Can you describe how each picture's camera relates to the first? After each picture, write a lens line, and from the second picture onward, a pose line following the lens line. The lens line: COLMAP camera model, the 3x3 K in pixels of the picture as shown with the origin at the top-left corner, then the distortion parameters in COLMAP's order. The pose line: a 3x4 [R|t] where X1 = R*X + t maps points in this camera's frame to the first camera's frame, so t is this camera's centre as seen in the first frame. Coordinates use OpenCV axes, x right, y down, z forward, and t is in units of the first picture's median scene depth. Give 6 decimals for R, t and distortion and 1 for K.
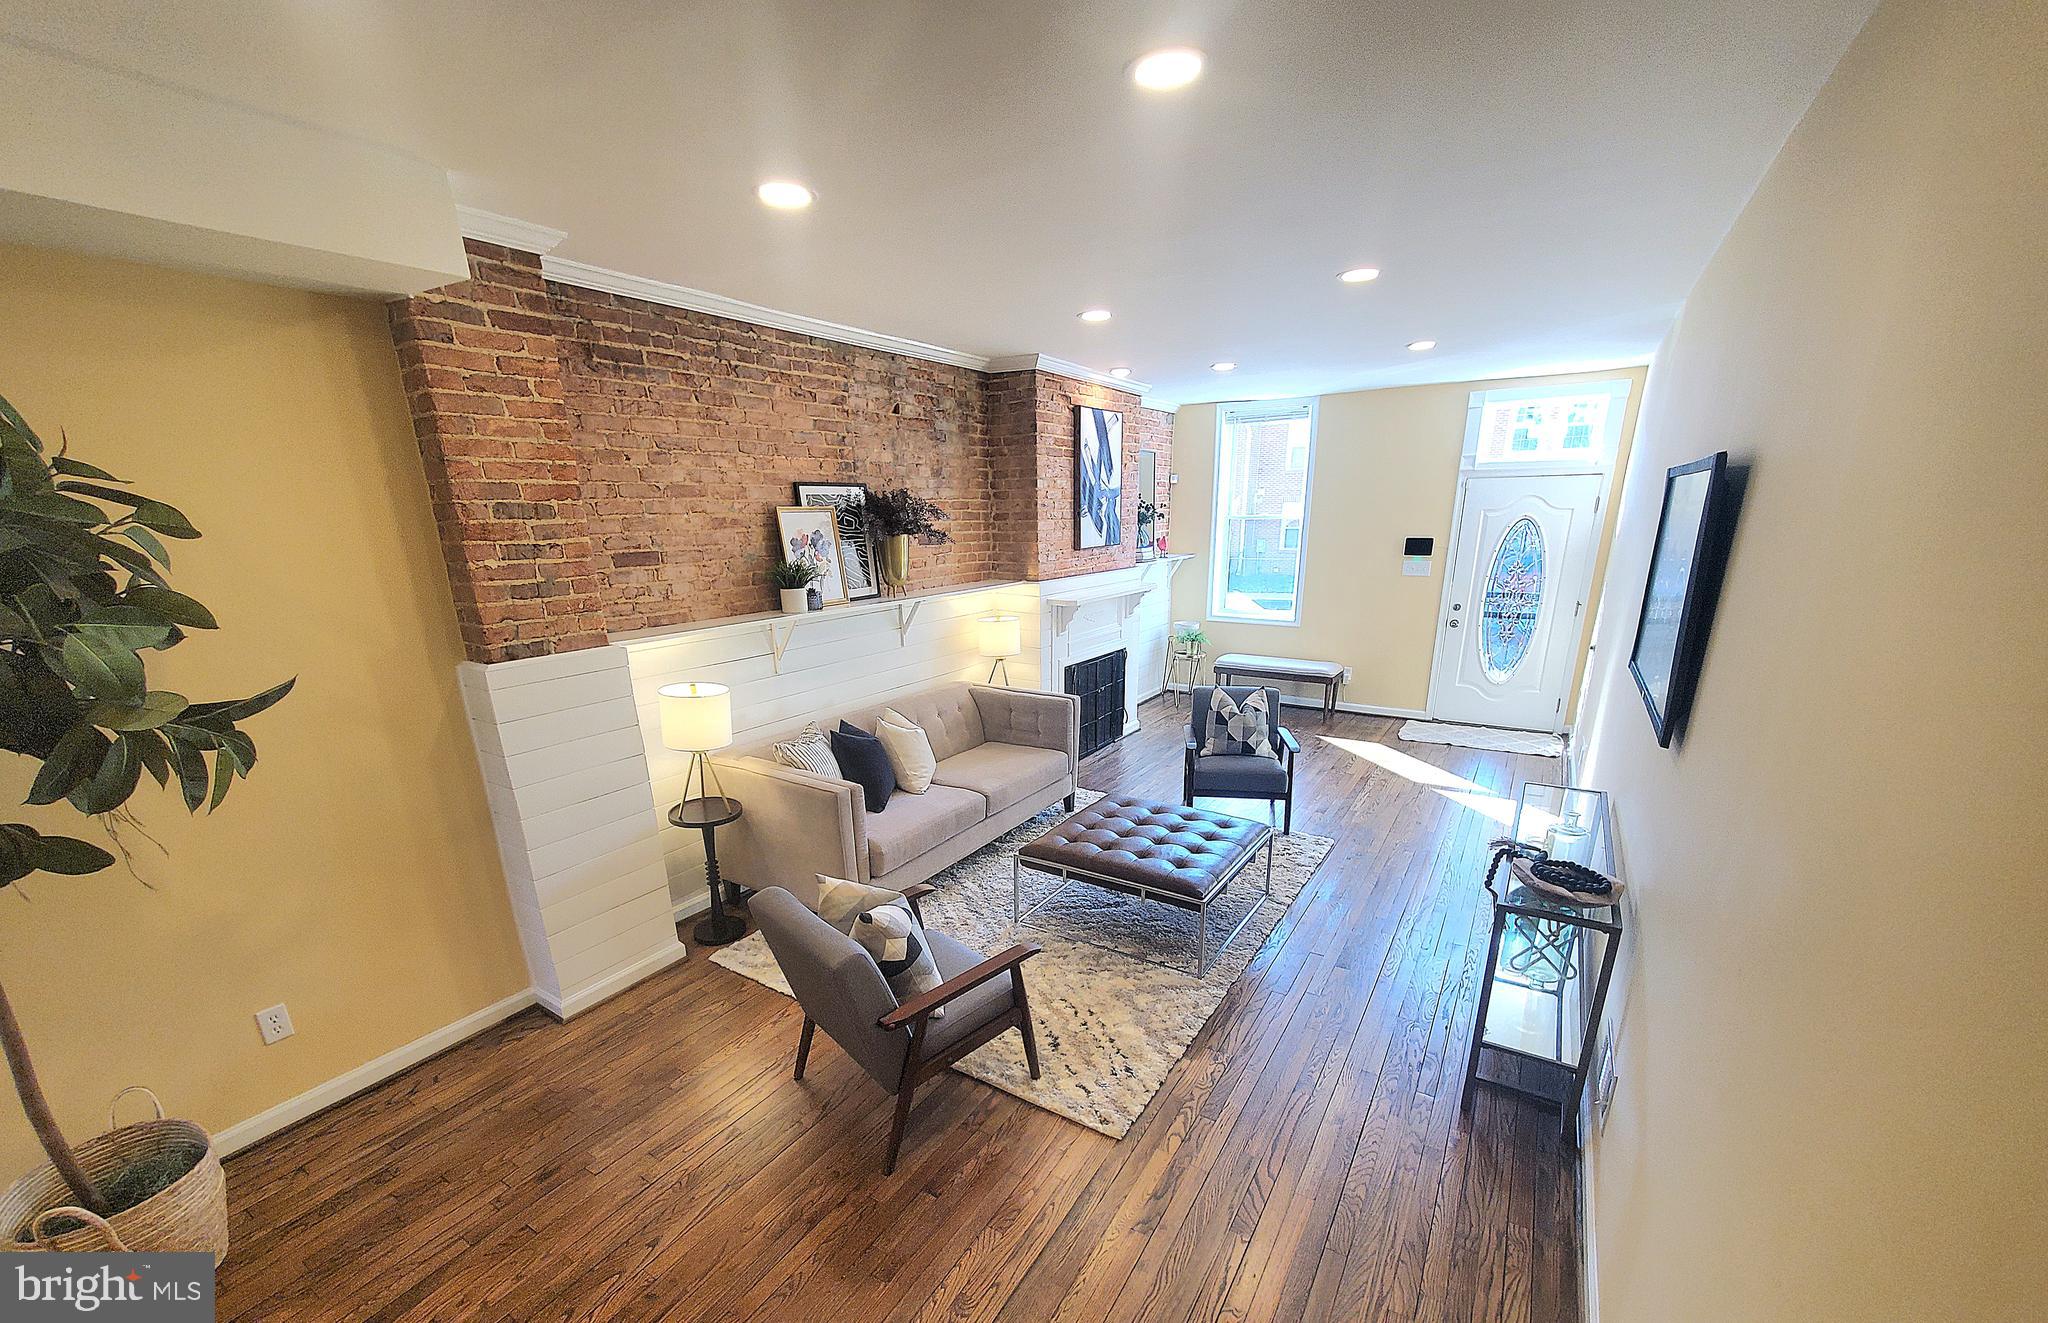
lens RADIAL K [[817.7, 0, 1036.4], [0, 817.7, 779.8], [0, 0, 1]] dist [0.000178, 0.000156]
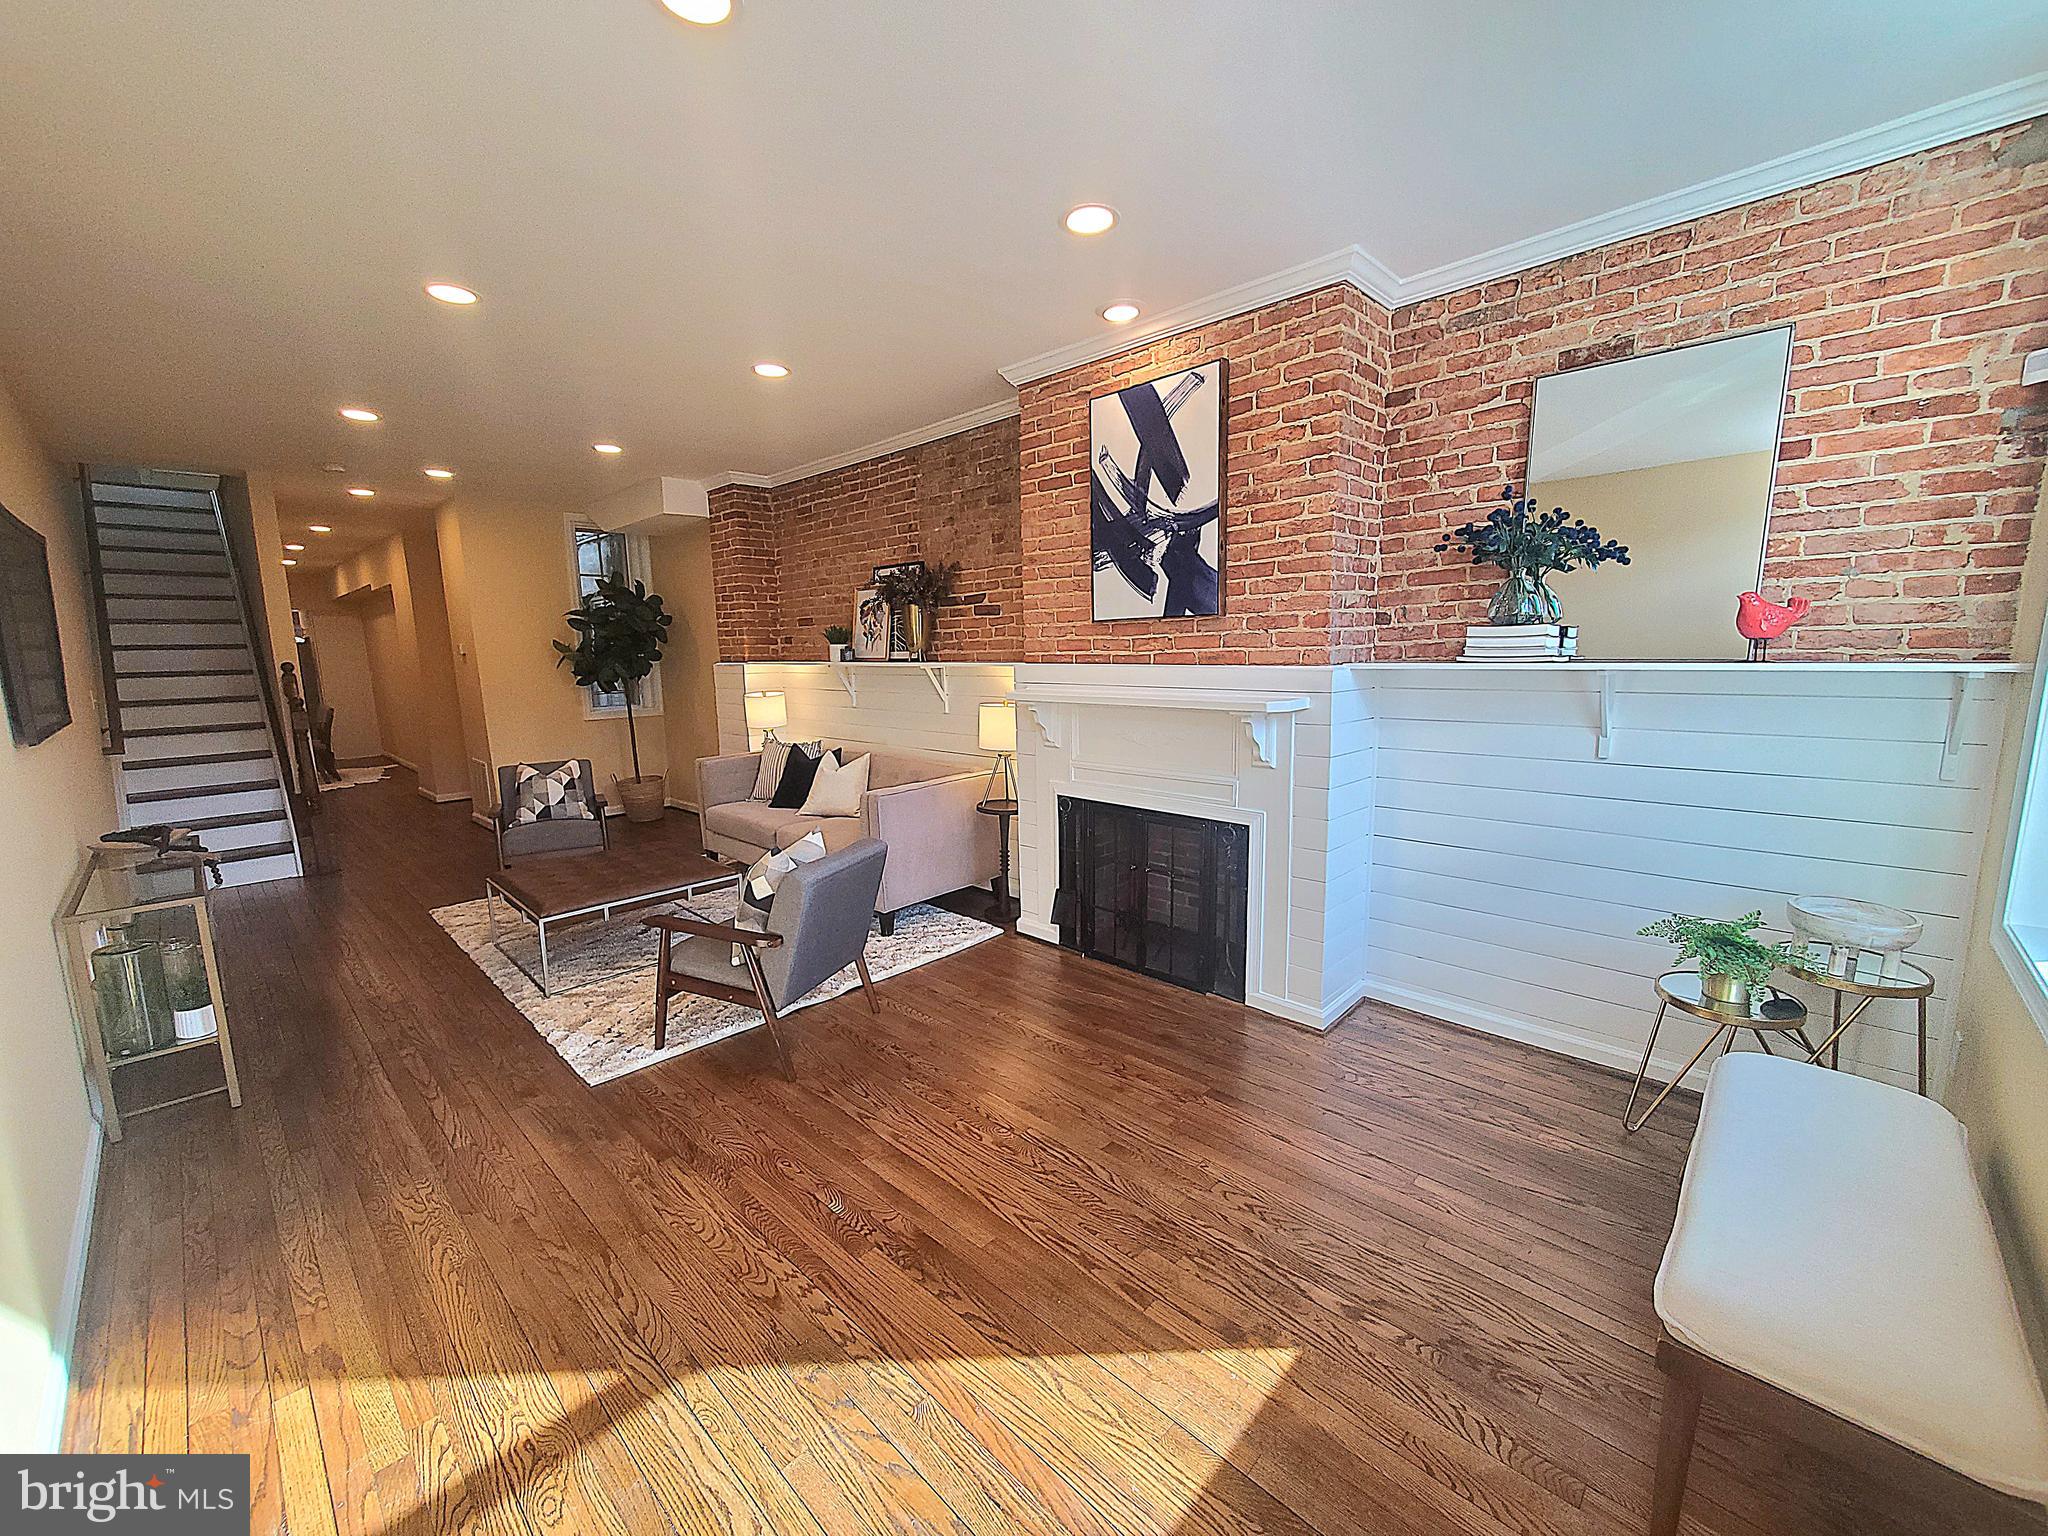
lens RADIAL K [[811.3, 0, 1025.6], [0, 811.3, 774.6], [0, 0, 1]] dist [0.002442, -0.000292]
pose [[-0.213756, 0.169817, -0.962014, 1.084846], [-0.290028, 0.929341, 0.228493, -0.476351], [0.932841, 0.327853, -0.149401, 1.721501]]
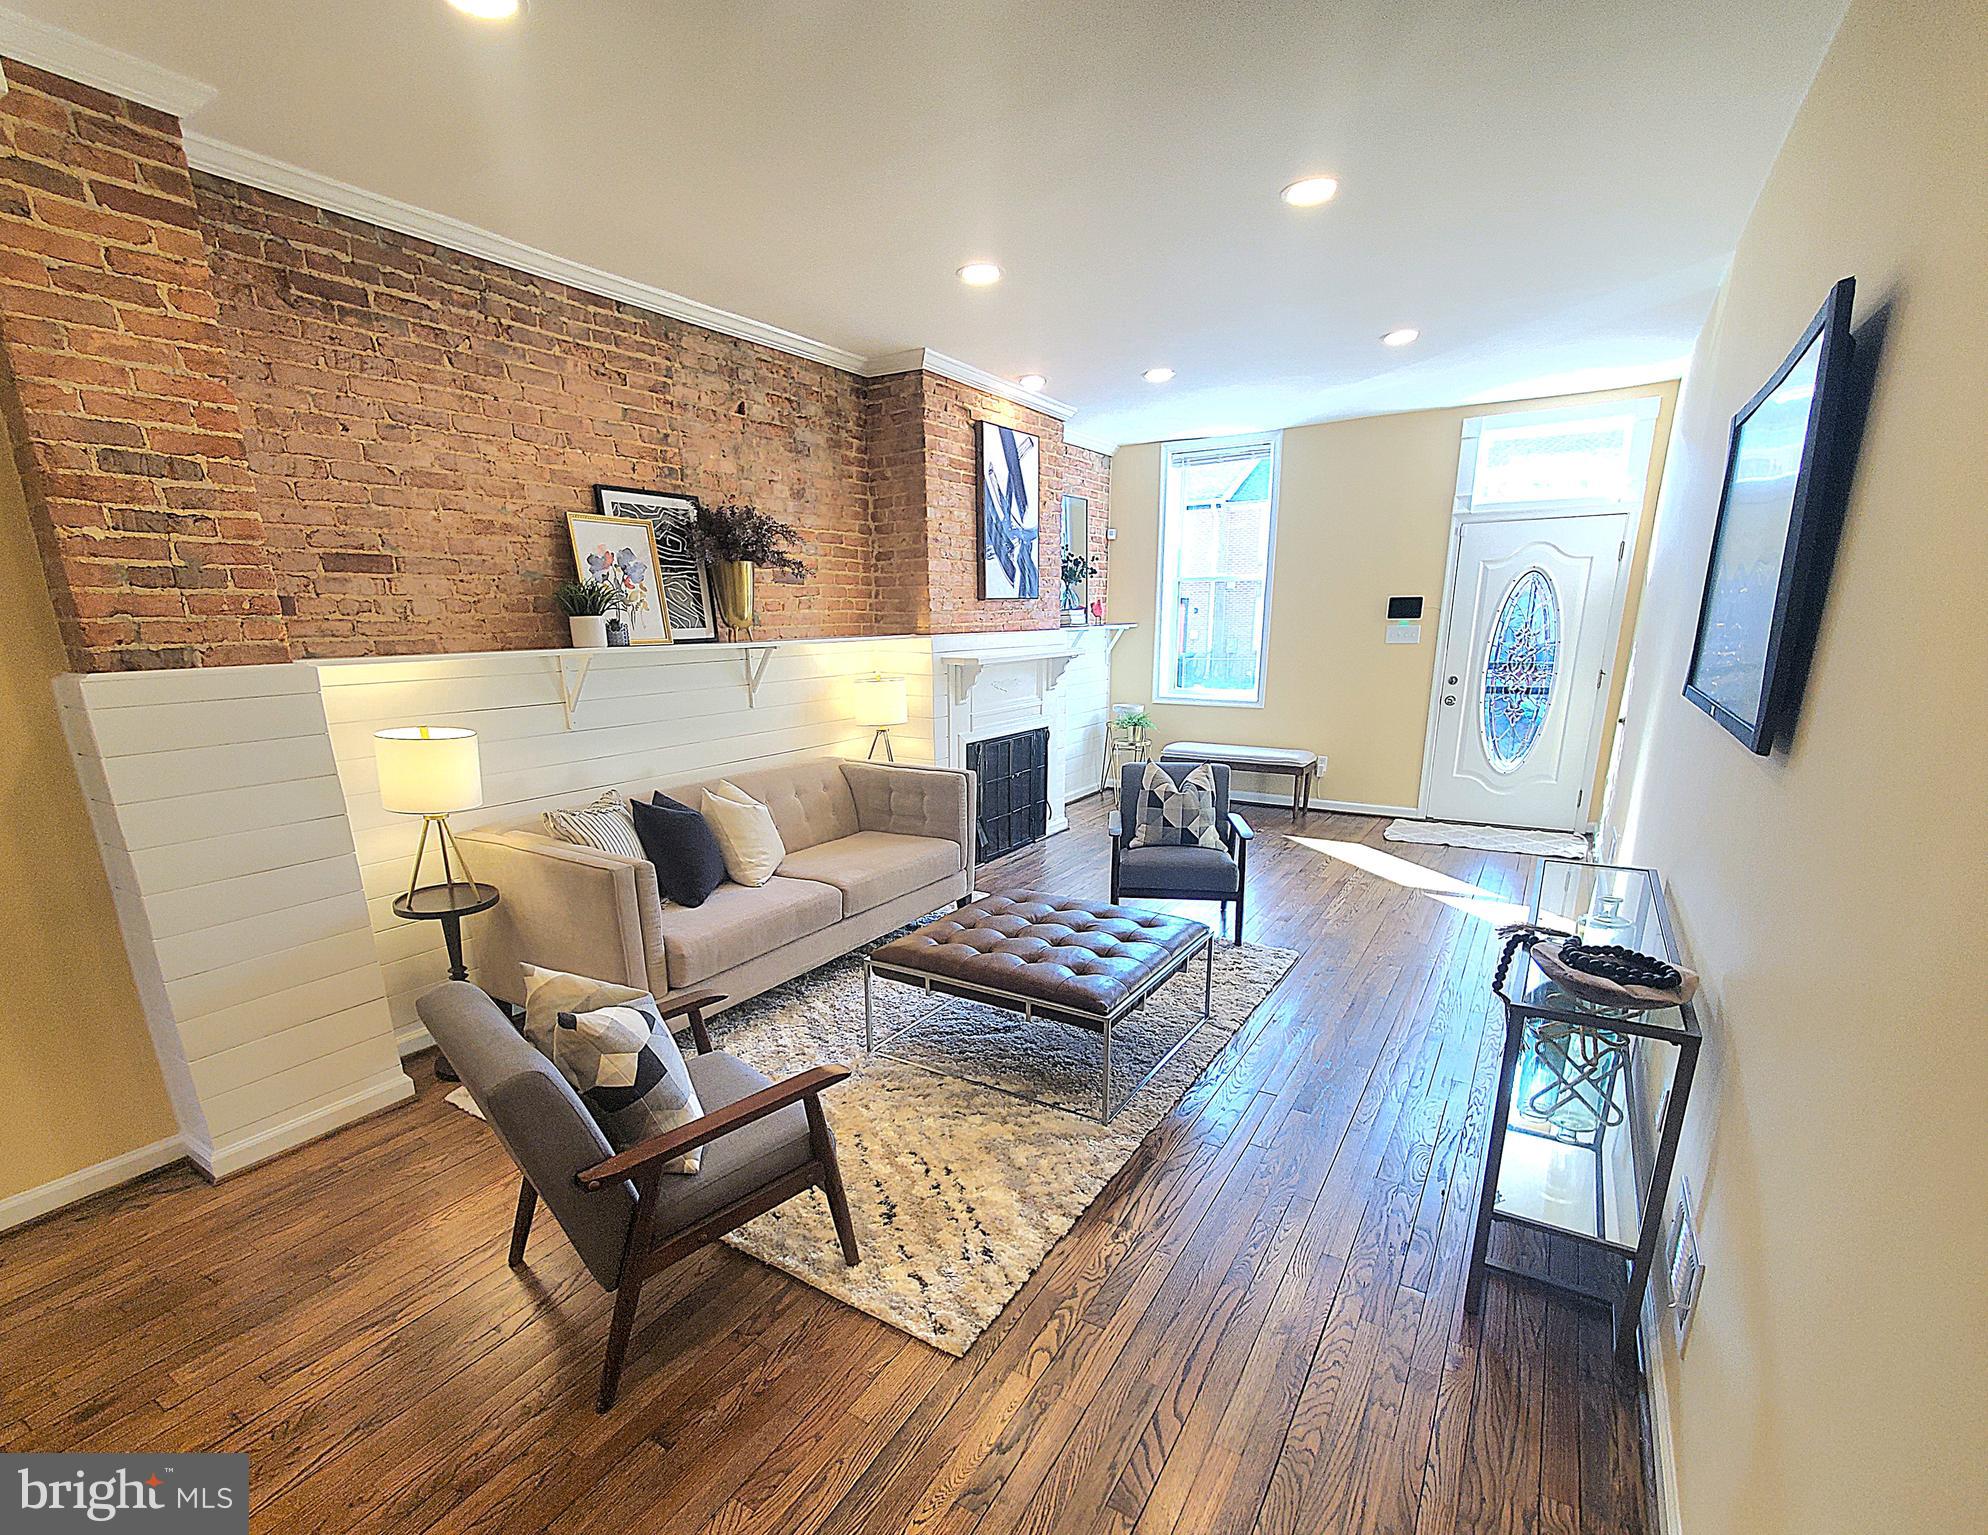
lens RADIAL K [[922.3, 0, 983.0], [0, 922.3, 878.9], [0, 0, 1]] dist [0.000129, -0.001589]
pose [[0.999995, 0.000816, -0.003082, 0.086441], [-0.000945, 0.999115, -0.042062, 0.054058], [0.003045, 0.042065, 0.999110, 0.155670]]
